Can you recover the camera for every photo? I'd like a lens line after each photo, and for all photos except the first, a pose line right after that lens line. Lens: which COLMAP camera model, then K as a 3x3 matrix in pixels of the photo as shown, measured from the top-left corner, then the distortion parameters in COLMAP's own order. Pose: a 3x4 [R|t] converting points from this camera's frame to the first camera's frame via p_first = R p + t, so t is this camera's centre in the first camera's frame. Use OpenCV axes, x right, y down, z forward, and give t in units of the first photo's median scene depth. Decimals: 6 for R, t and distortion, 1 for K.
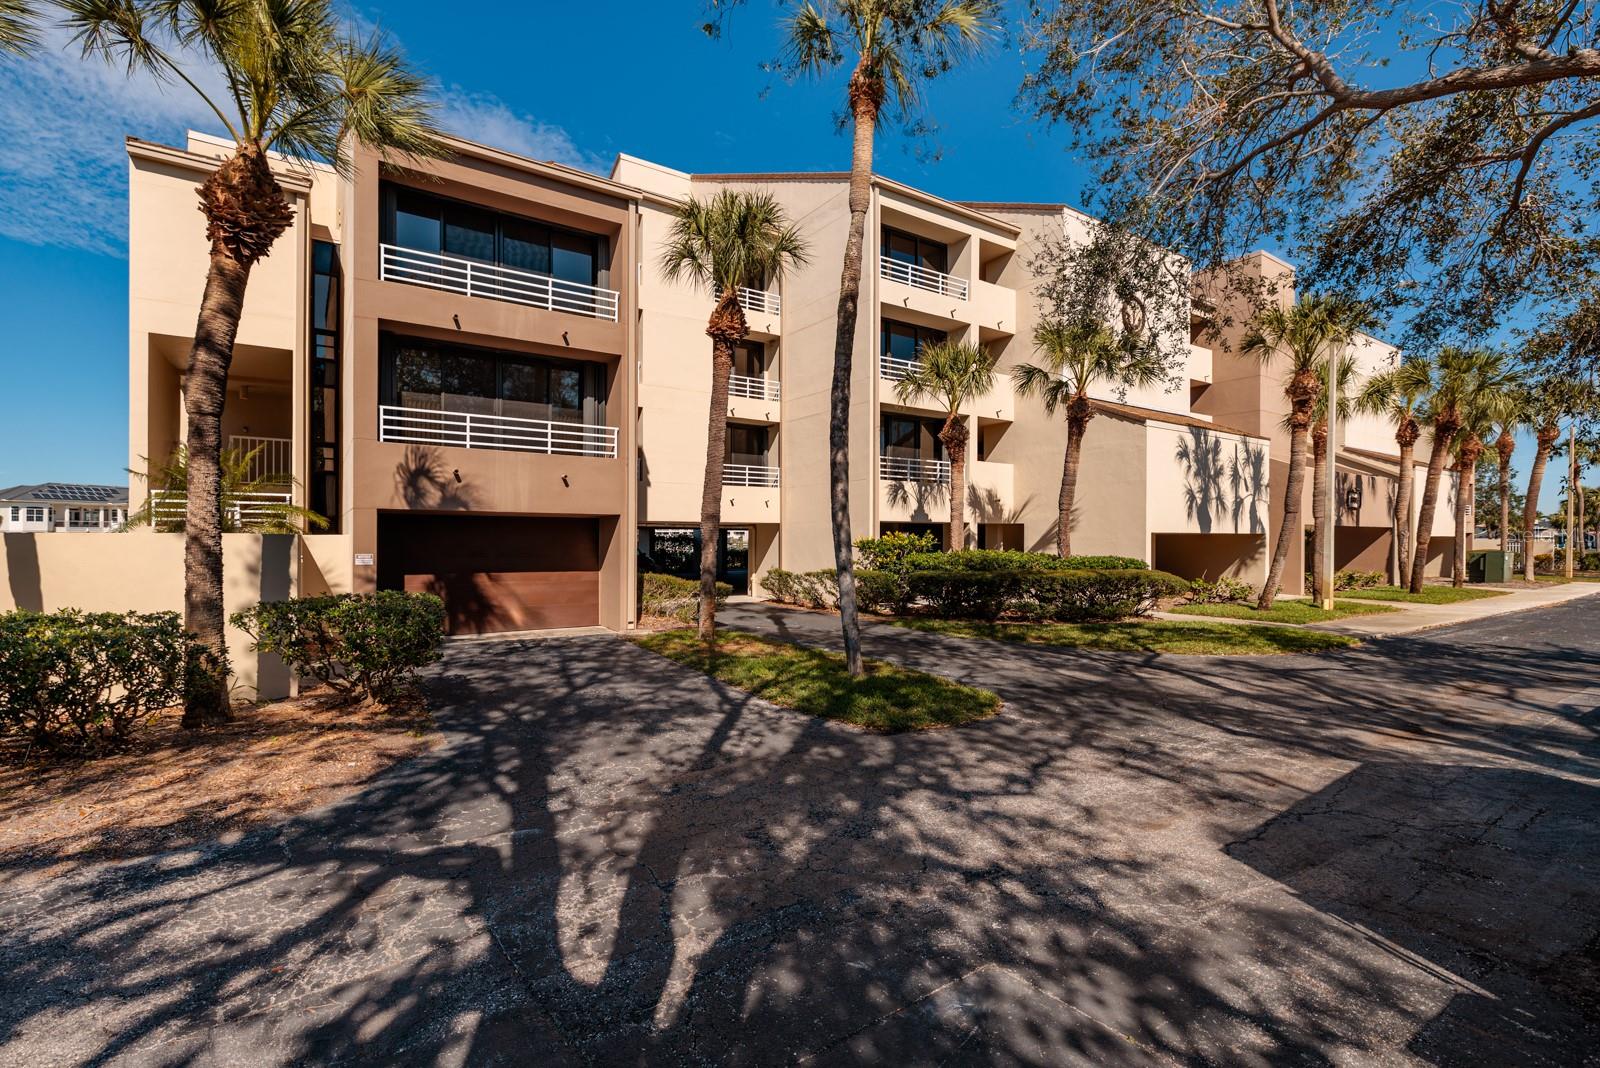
lens RADIAL K [[688.5, 0, 800.0], [0, 688.5, 534.0], [0, 0, 1]] dist [0.000444, -0.000089]
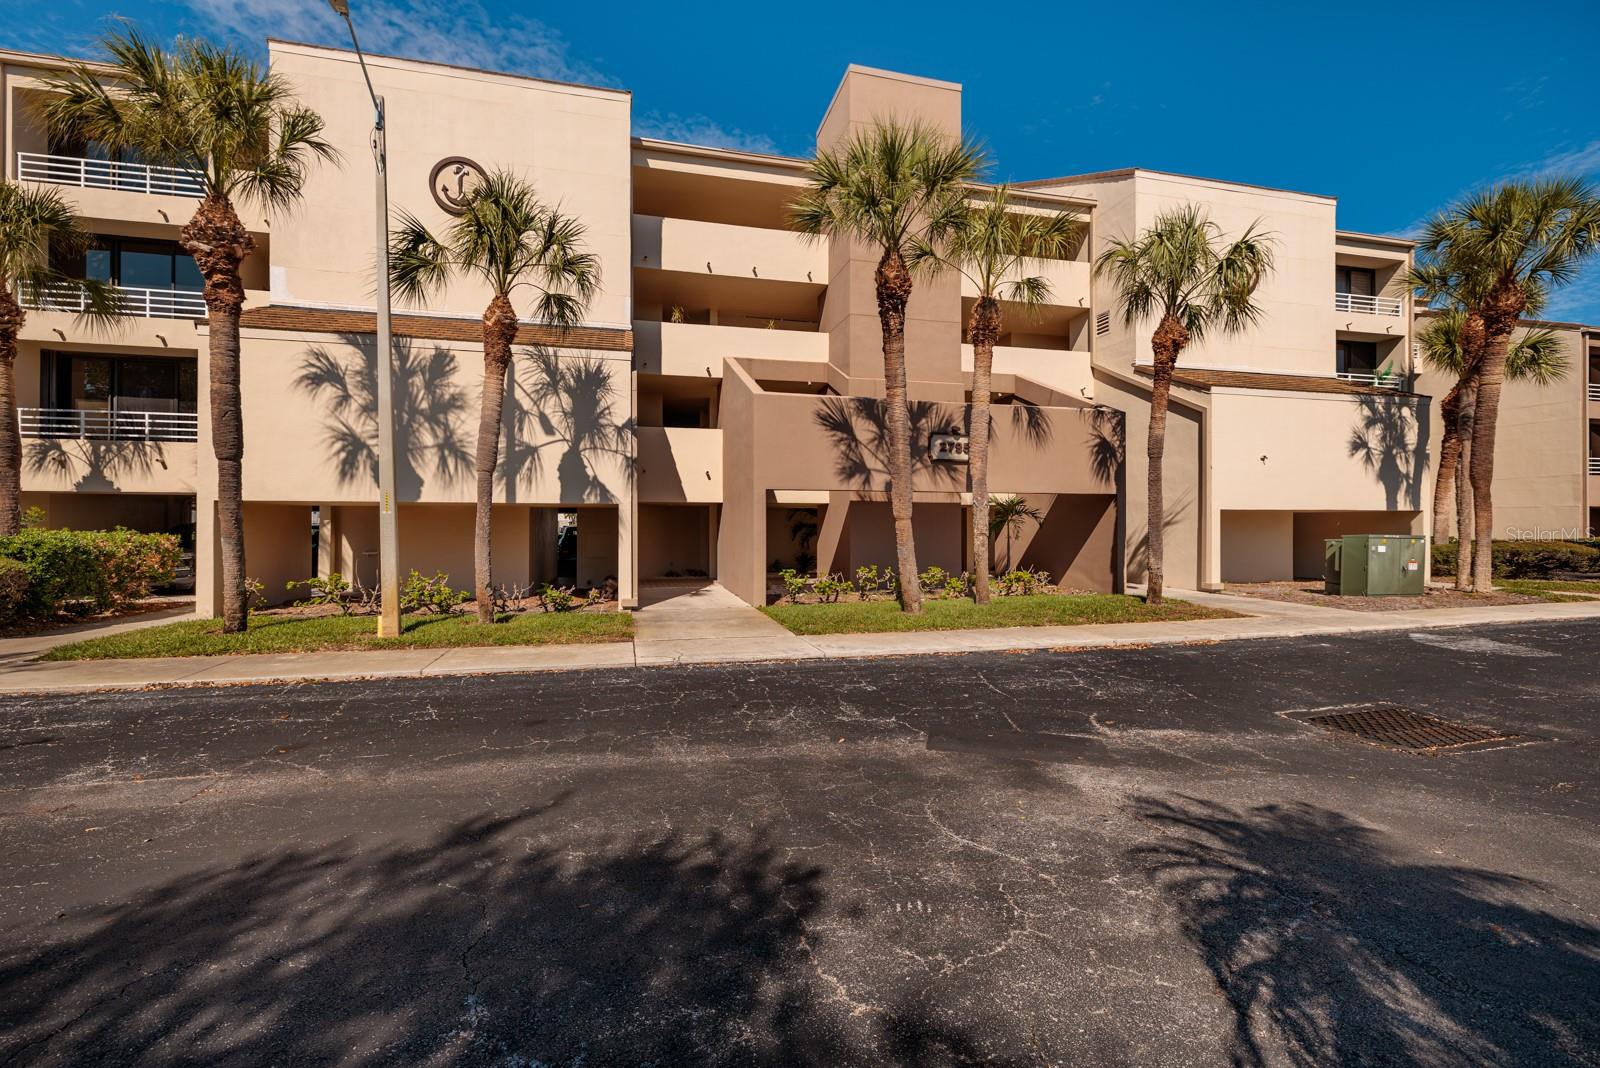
lens RADIAL K [[688.5, 0, 800.0], [0, 688.5, 534.0], [0, 0, 1]] dist [0.000444, -0.000089]
pose [[0.943494, 0.001333, -0.331387, 0.344130], [0.003300, 0.999905, 0.013419, 0.006410], [0.331373, -0.013754, 0.943399, 0.156835]]
